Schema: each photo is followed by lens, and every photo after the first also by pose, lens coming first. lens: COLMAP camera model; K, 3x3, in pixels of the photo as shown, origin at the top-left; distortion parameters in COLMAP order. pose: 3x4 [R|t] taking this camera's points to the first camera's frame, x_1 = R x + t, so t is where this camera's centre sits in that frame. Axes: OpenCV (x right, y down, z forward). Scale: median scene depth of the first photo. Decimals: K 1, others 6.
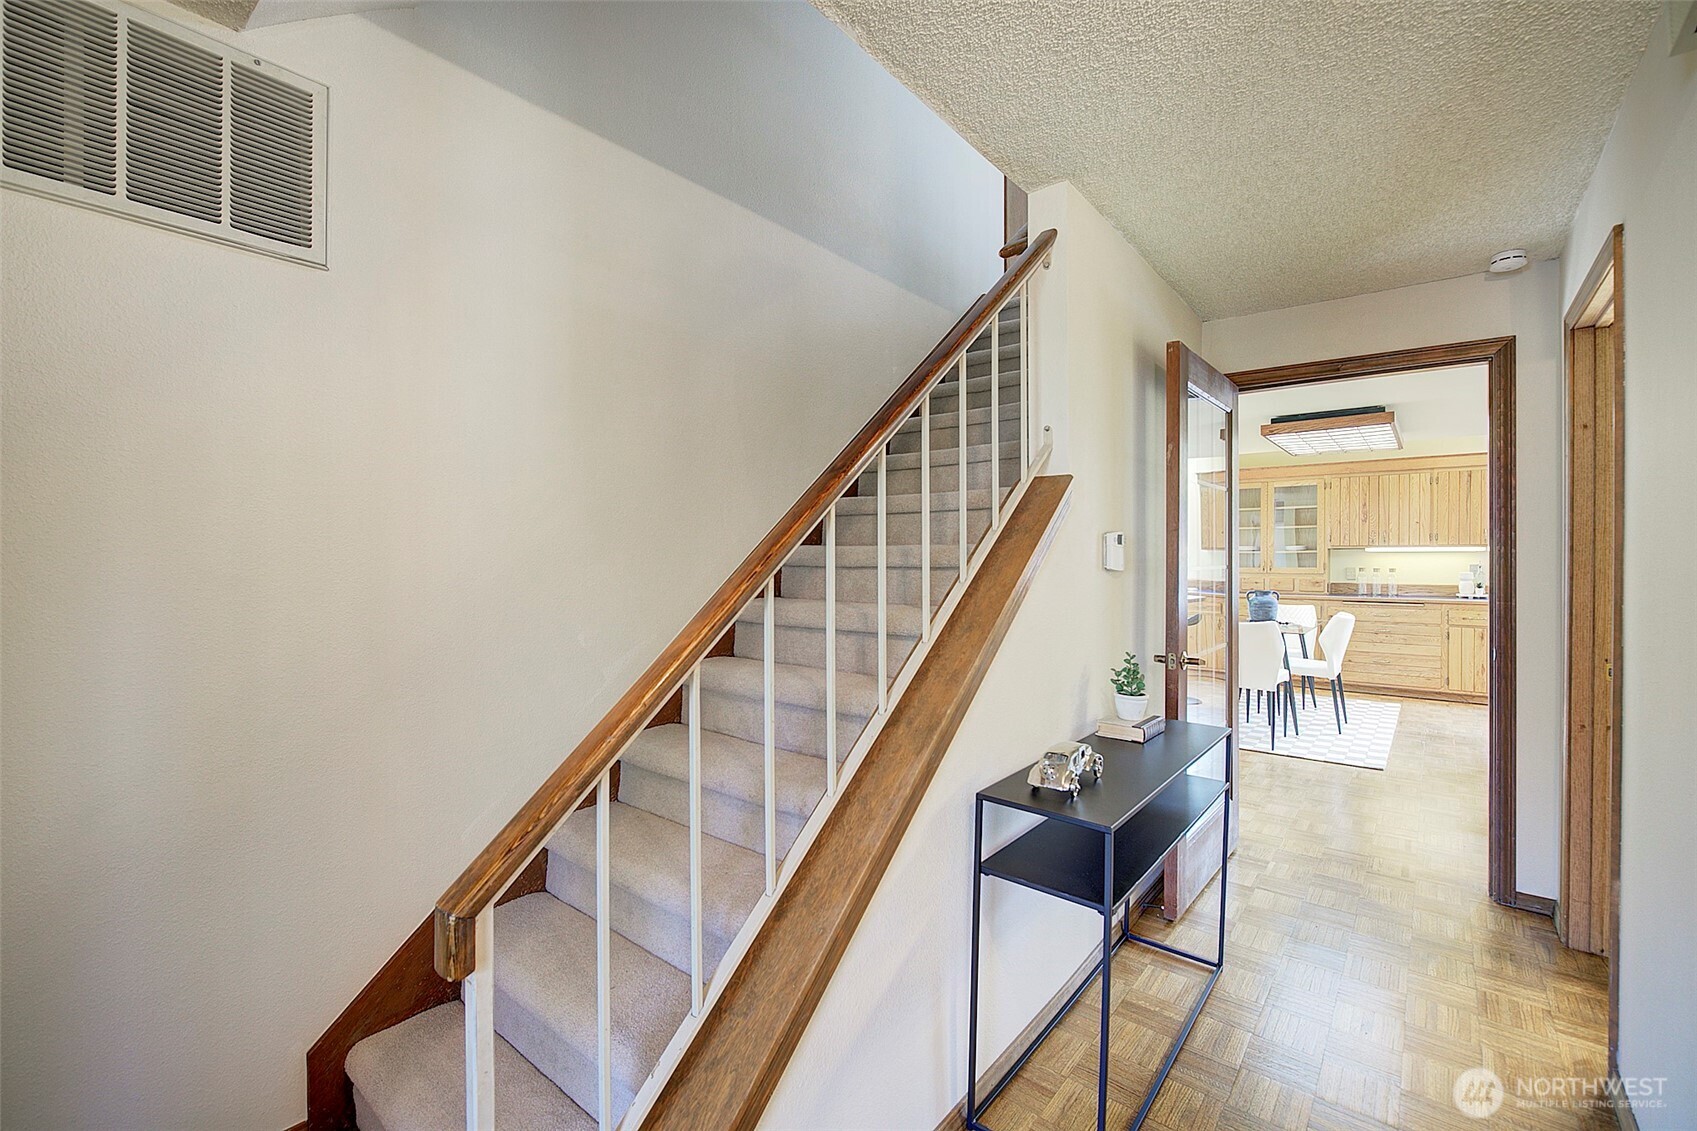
lens RADIAL K [[722.4, 0, 848.5], [0, 722.4, 565.5], [0, 0, 1]] dist [-0.009683, 0.000328]
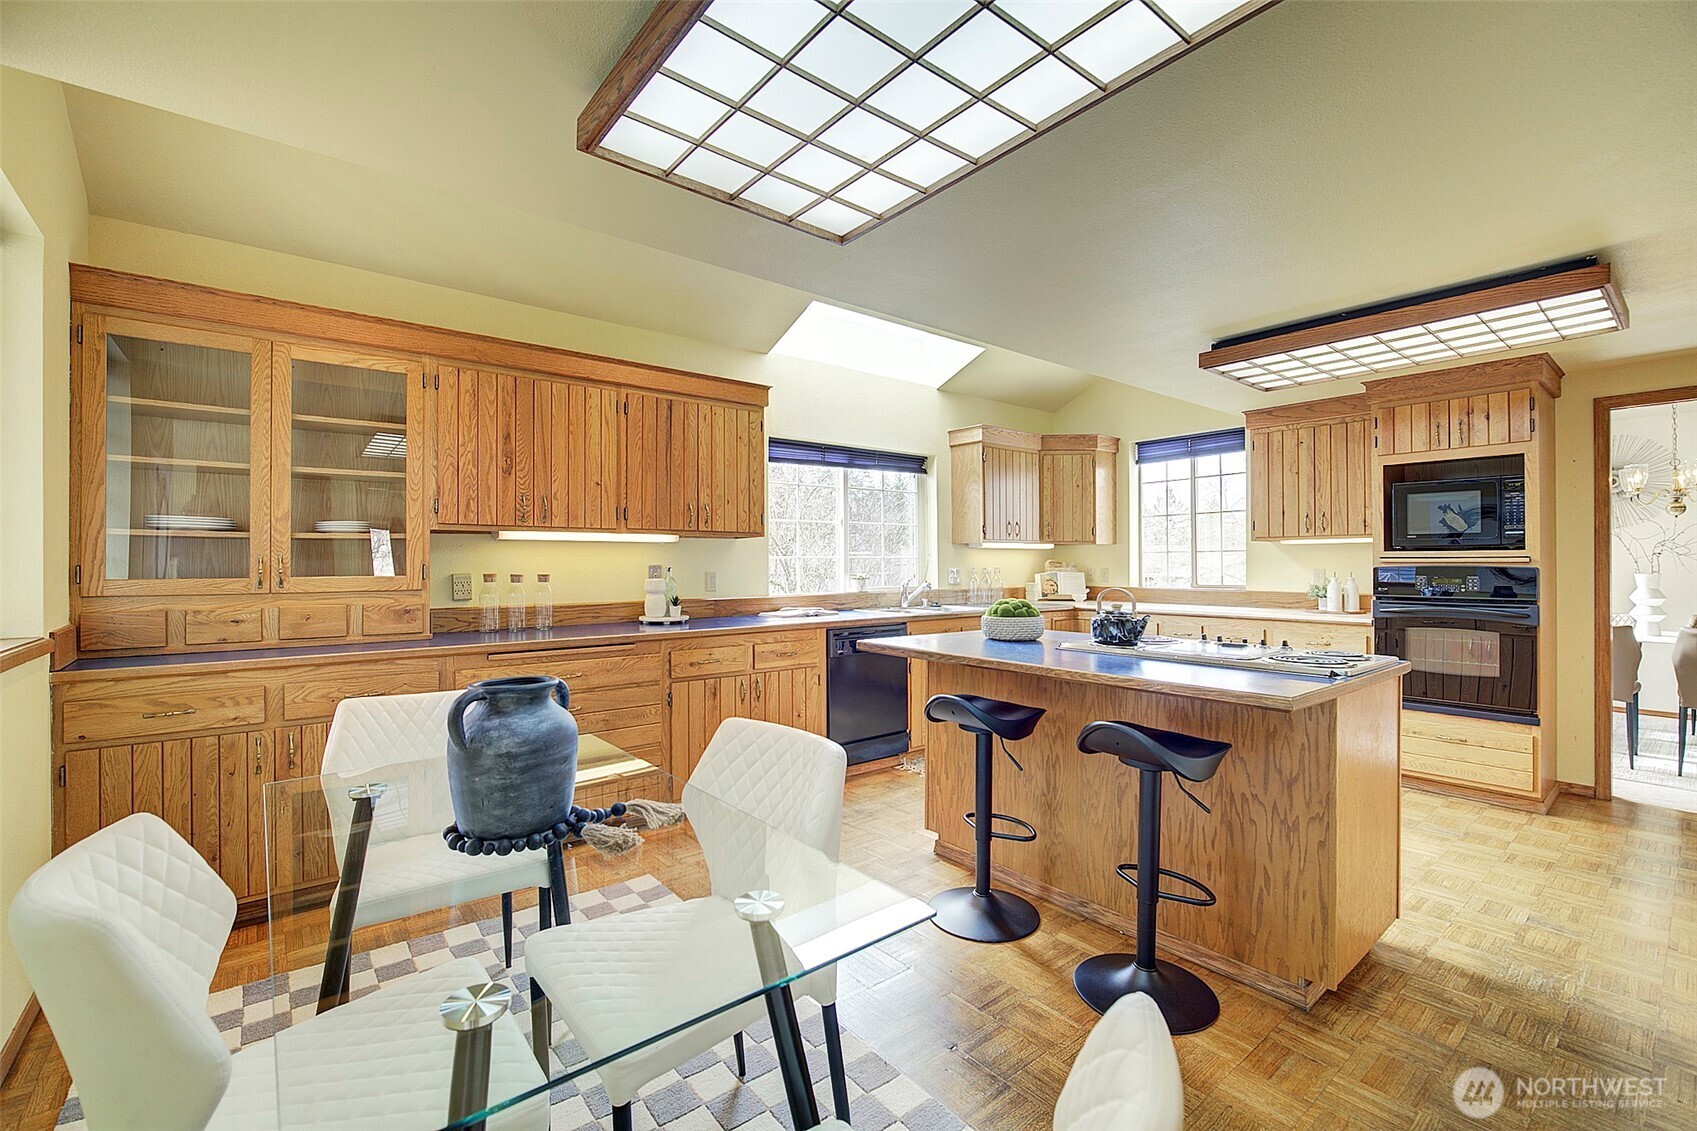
lens RADIAL K [[740.9, 0, 849.8], [0, 740.9, 560.7], [0, 0, 1]] dist [-0.003638, 0.001159]
pose [[0.200398, 0.002281, 0.979712, 0.300423], [0.012191, 0.999914, -0.004821, -0.000345], [-0.979639, 0.012910, 0.200353, 0.696245]]
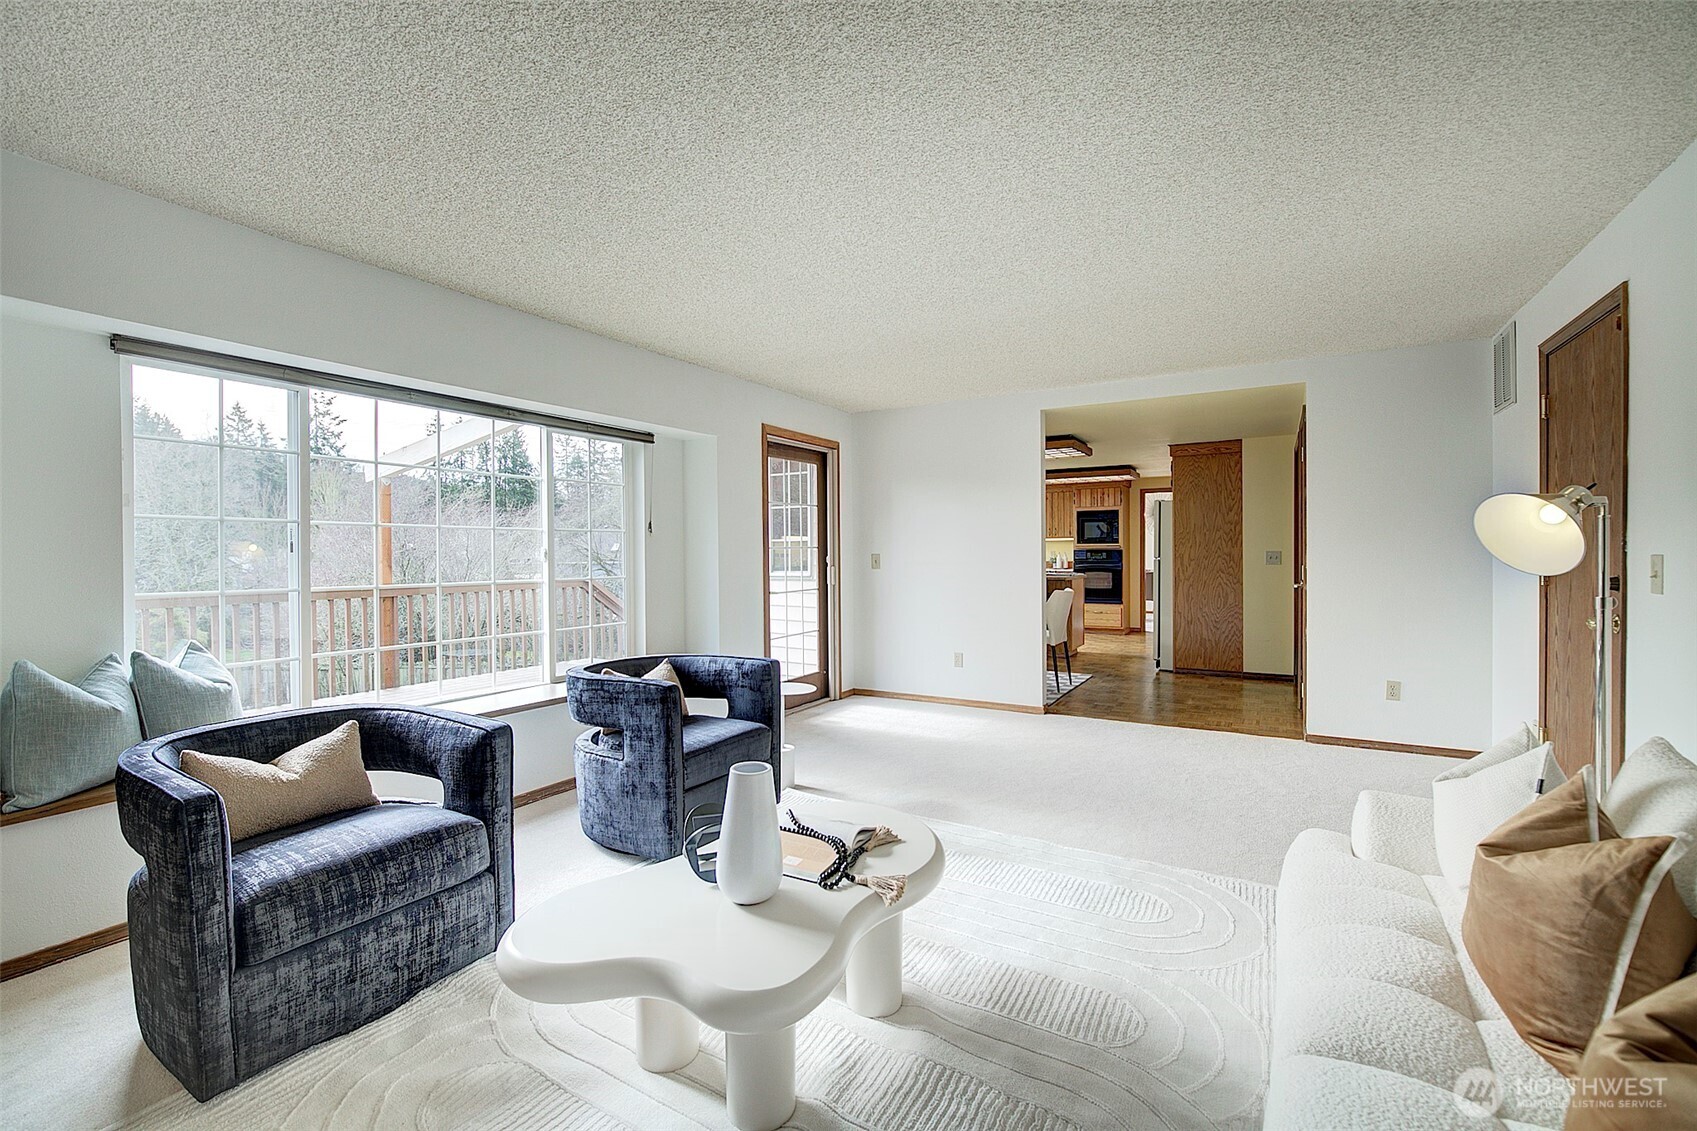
lens RADIAL K [[722.4, 0, 848.5], [0, 722.4, 565.5], [0, 0, 1]] dist [-0.009683, 0.000328]
pose [[-0.142557, -0.016137, 0.989655, -0.438641], [0.018151, 0.999656, 0.018915, 0.002636], [-0.989620, 0.020660, -0.142215, 1.072851]]
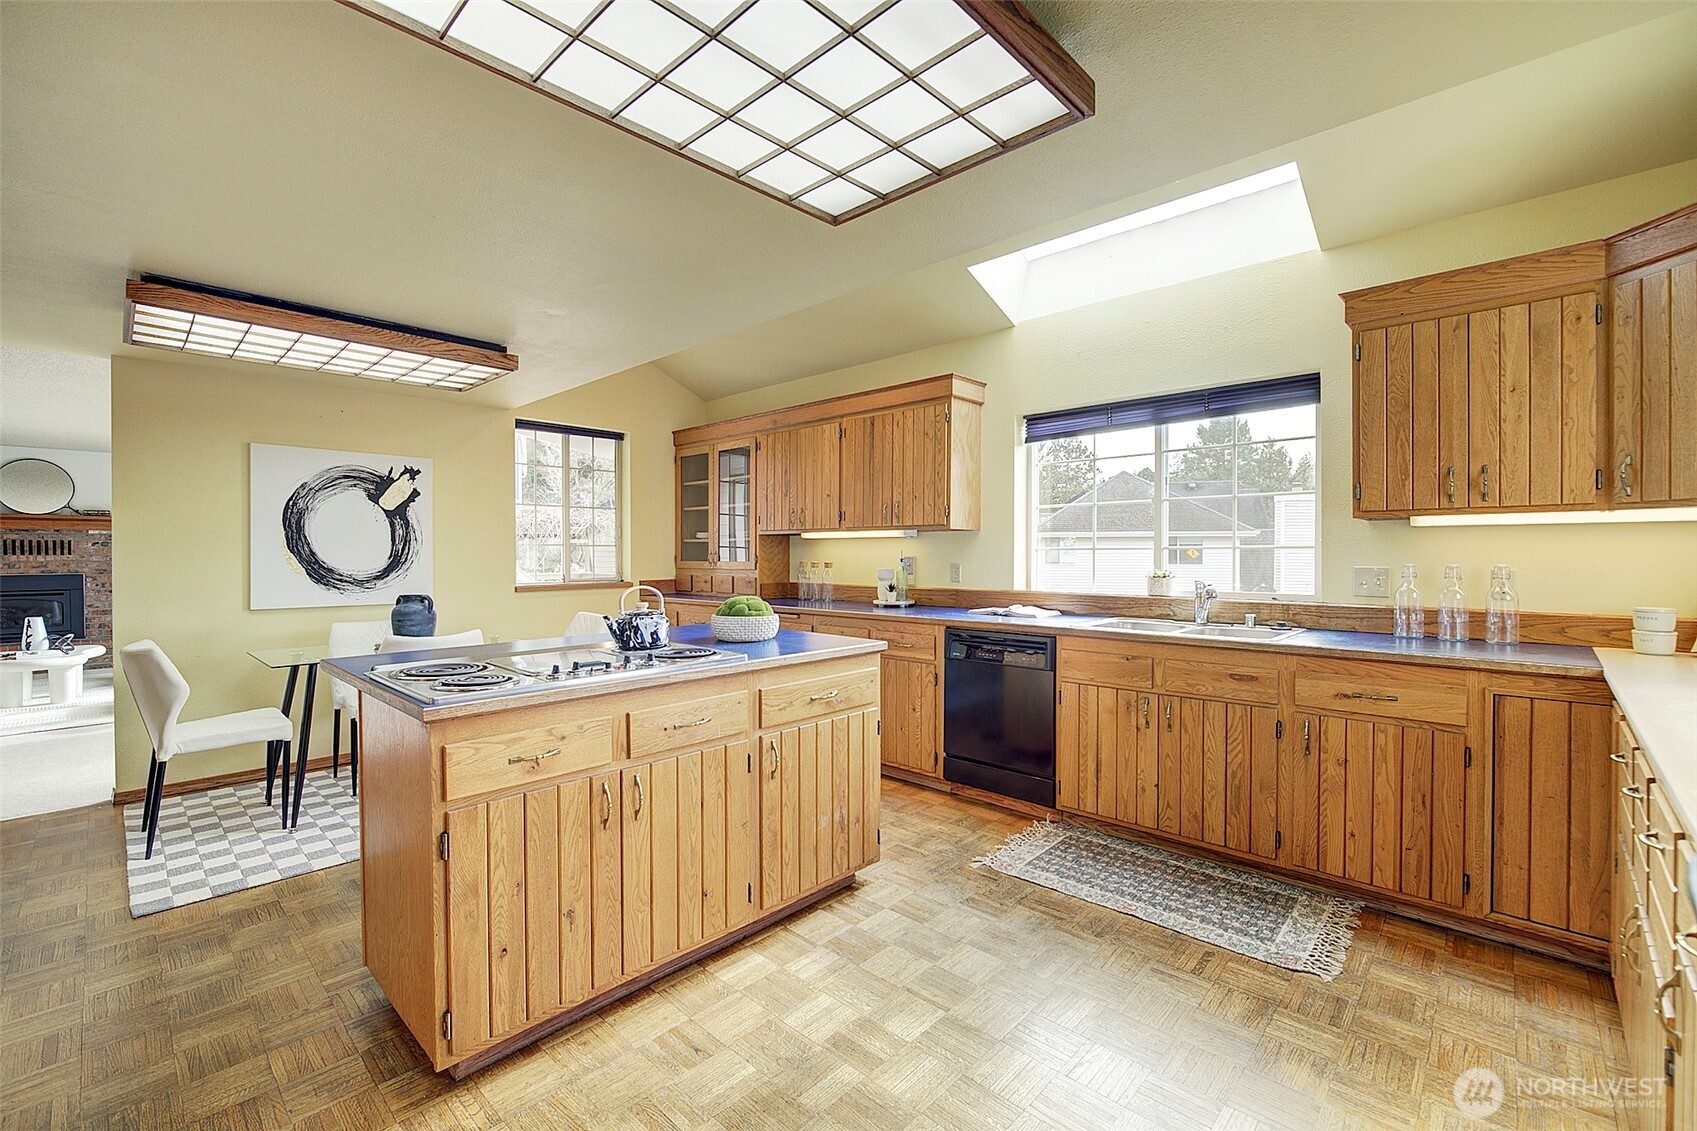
lens RADIAL K [[722.4, 0, 848.5], [0, 722.4, 565.5], [0, 0, 1]] dist [-0.009683, 0.000328]
pose [[0.997342, 0.000739, -0.072856, 0.835158], [-0.000151, 0.999967, 0.008073, 0.001350], [0.072860, -0.008041, 0.997310, 0.303535]]
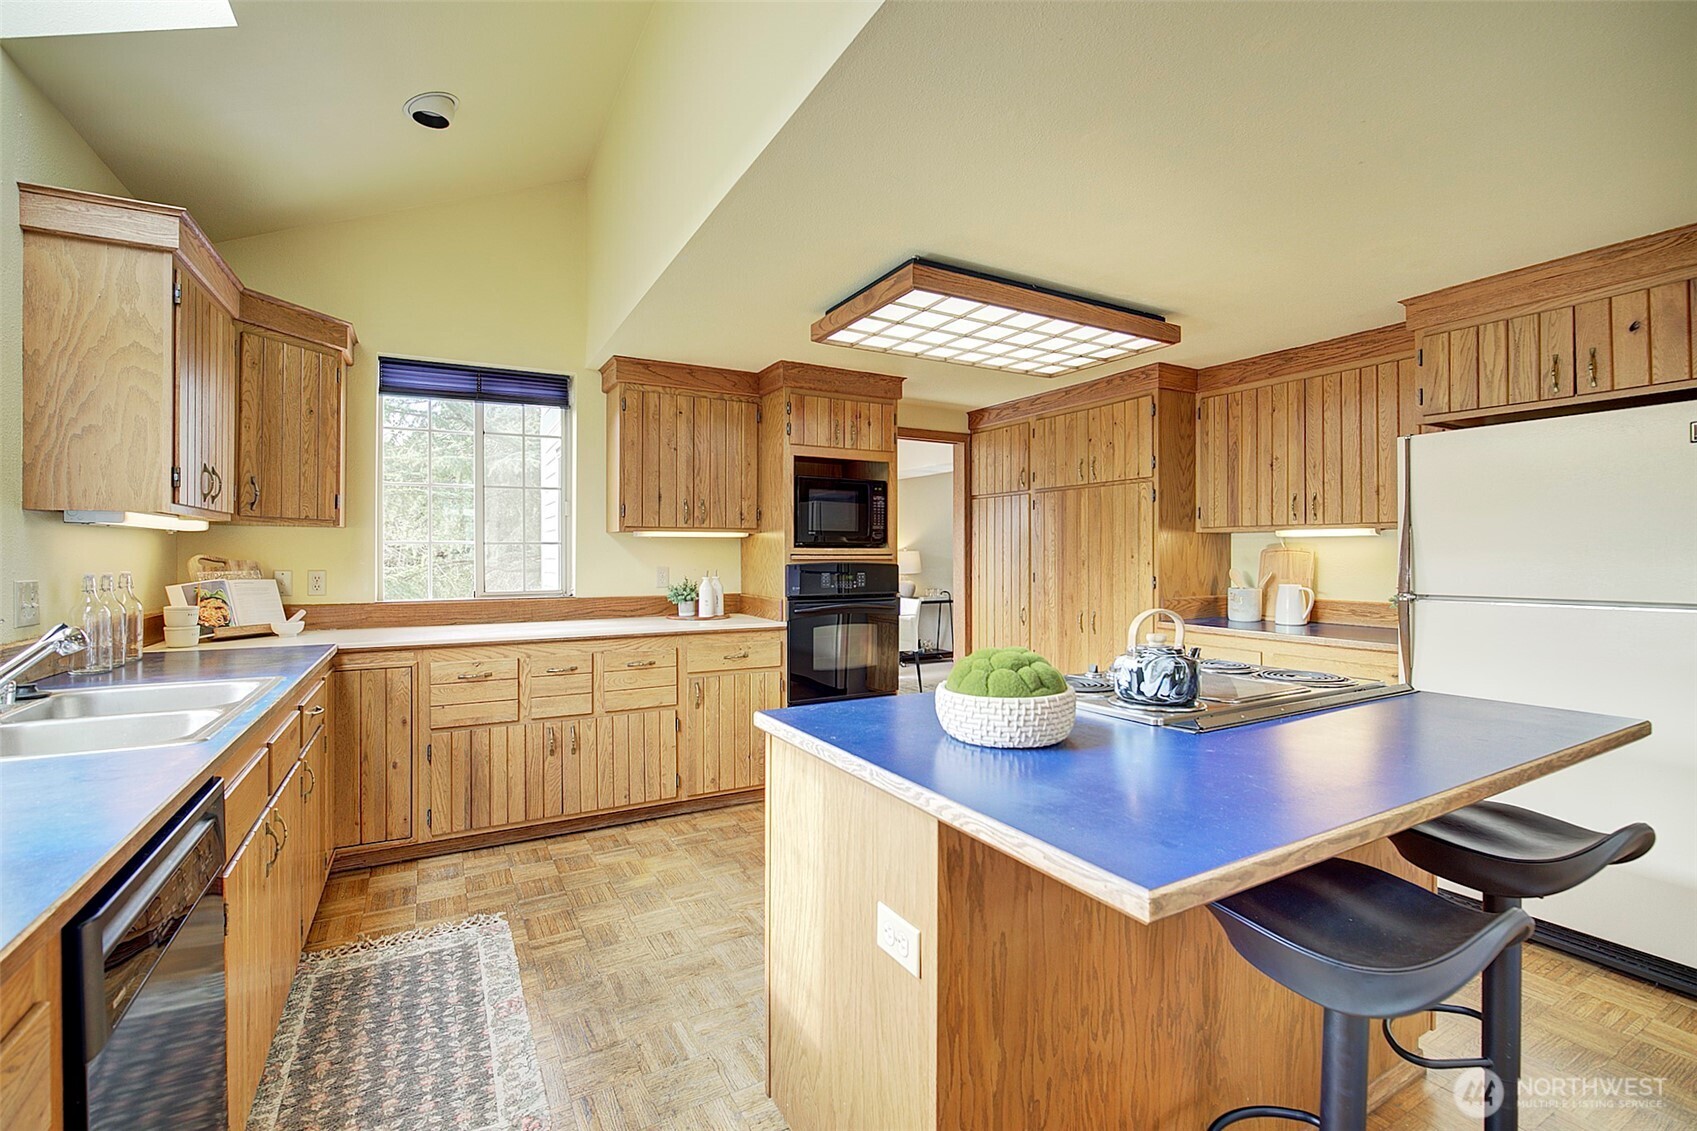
lens RADIAL K [[740.9, 0, 849.8], [0, 740.9, 560.7], [0, 0, 1]] dist [-0.003638, 0.001159]
pose [[-0.930123, -0.003213, 0.367234, 0.715224], [0.004283, 0.999799, 0.019594, -0.006250], [-0.367223, 0.019798, -0.929922, 0.891624]]
